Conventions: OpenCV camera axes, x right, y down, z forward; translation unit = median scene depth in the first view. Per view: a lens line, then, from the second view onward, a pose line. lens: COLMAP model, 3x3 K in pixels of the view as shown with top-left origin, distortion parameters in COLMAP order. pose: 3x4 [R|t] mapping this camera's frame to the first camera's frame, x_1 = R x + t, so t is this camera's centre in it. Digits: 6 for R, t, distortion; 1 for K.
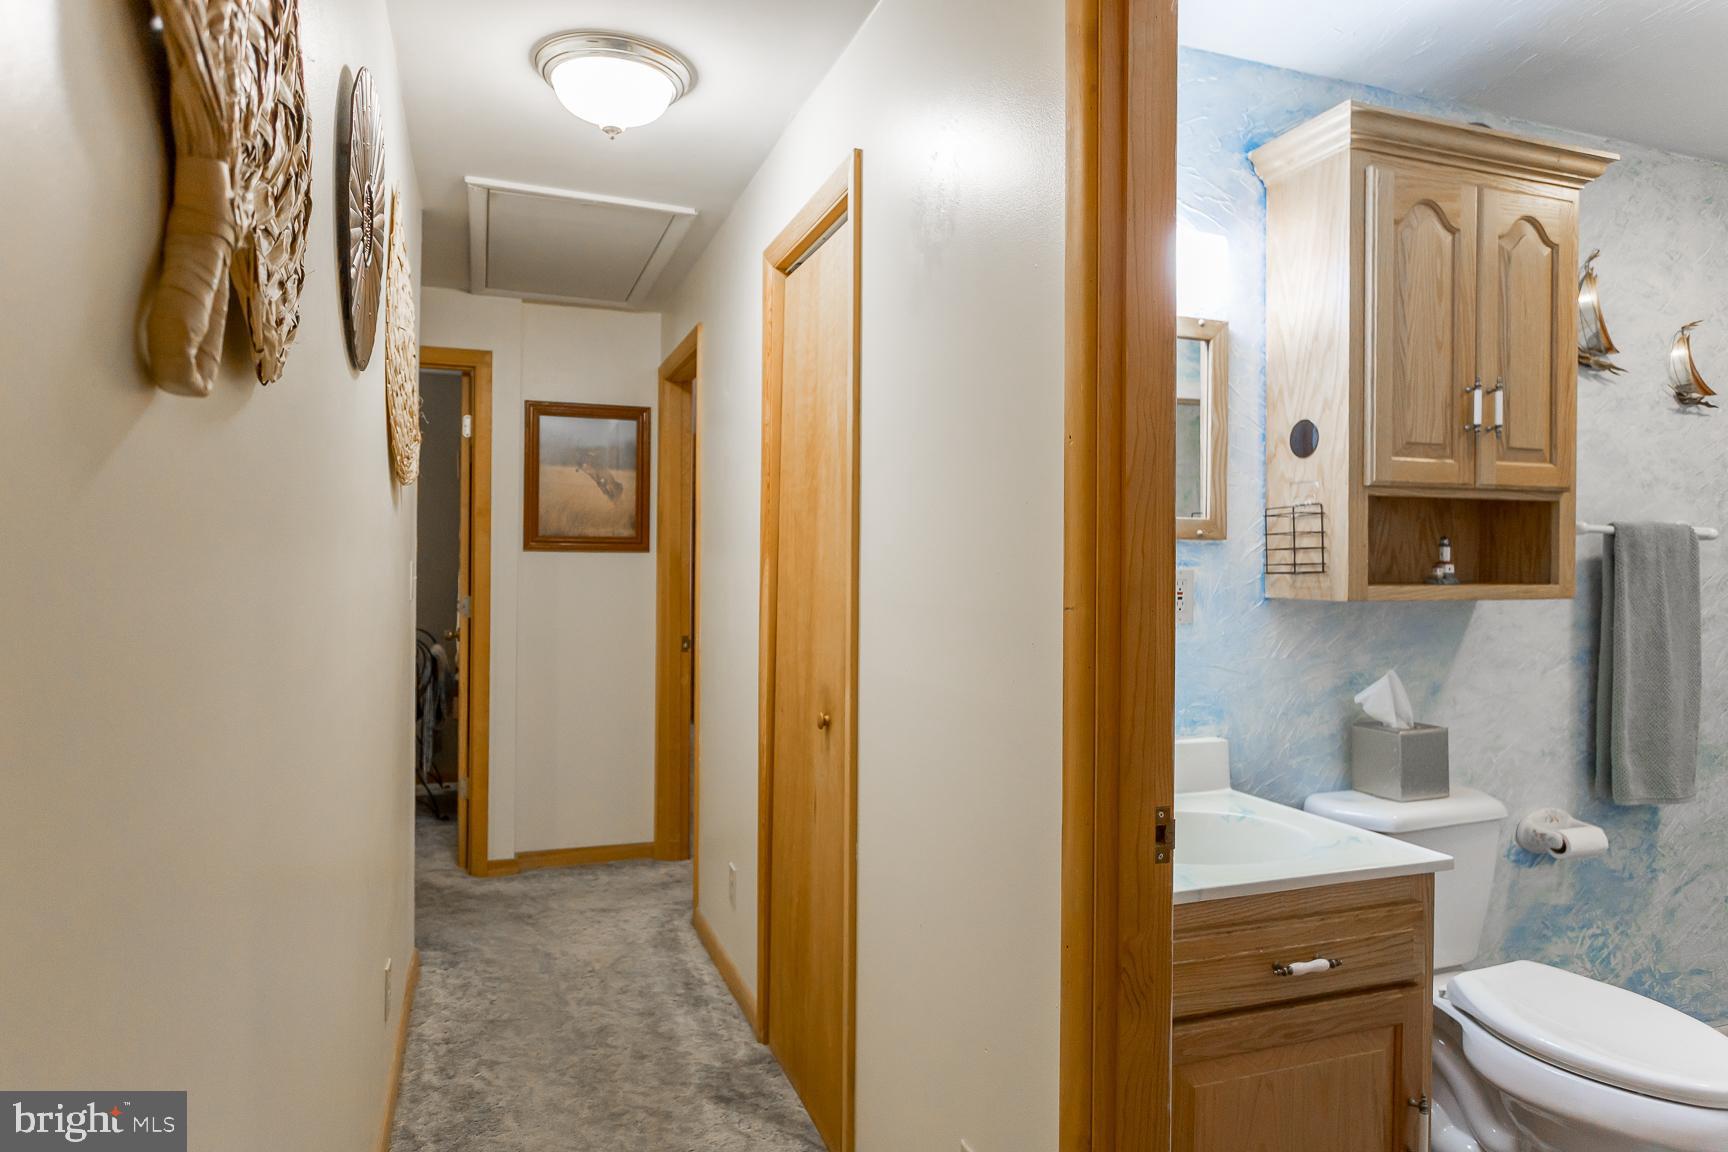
lens RADIAL K [[1096.8, 0, 841.8], [0, 1096.8, 541.5], [0, 0, 1]] dist [-0.009707, 0.010864]
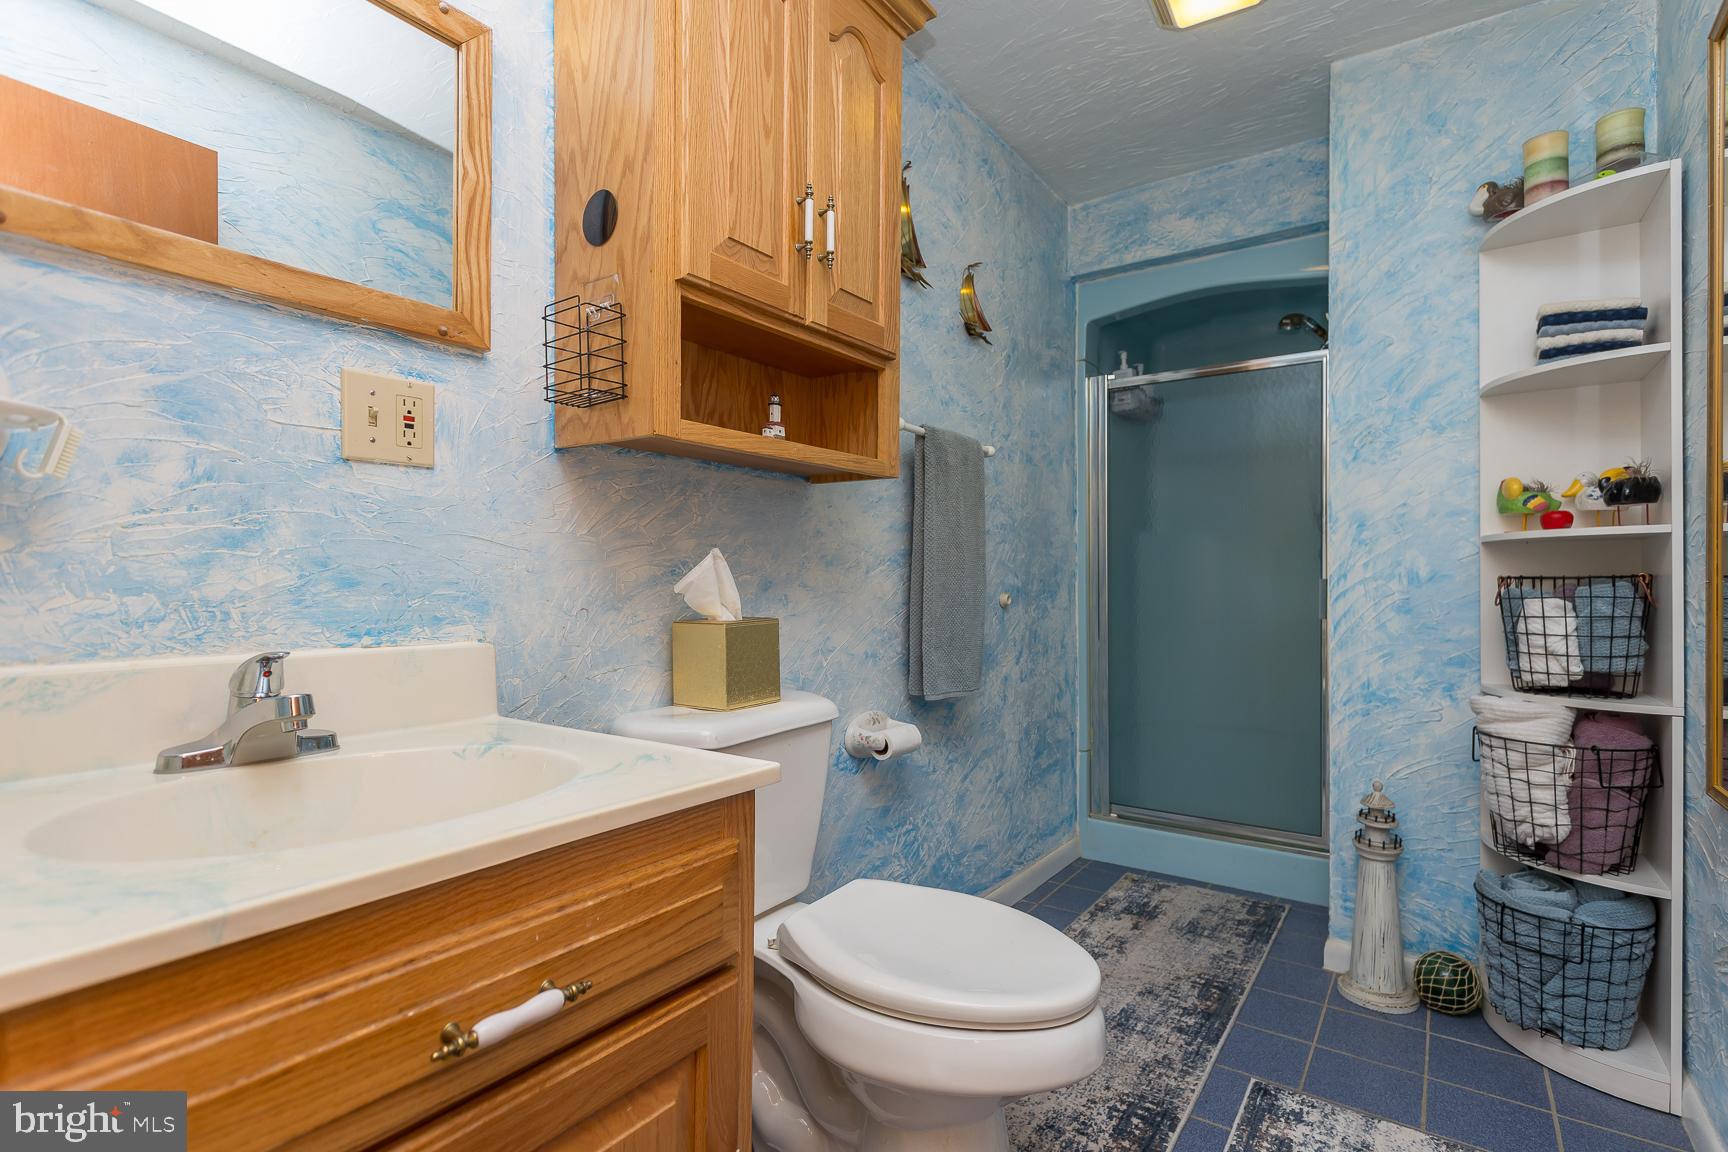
lens RADIAL K [[829.7, 0, 861.7], [0, 829.7, 582.1], [0, 0, 1]] dist [0.003635, 0.001979]
pose [[0.829327, -0.005321, 0.558738, 0.245804], [0.000281, 0.999958, 0.009106, 0.133614], [-0.558764, -0.007395, 0.829294, 0.427377]]
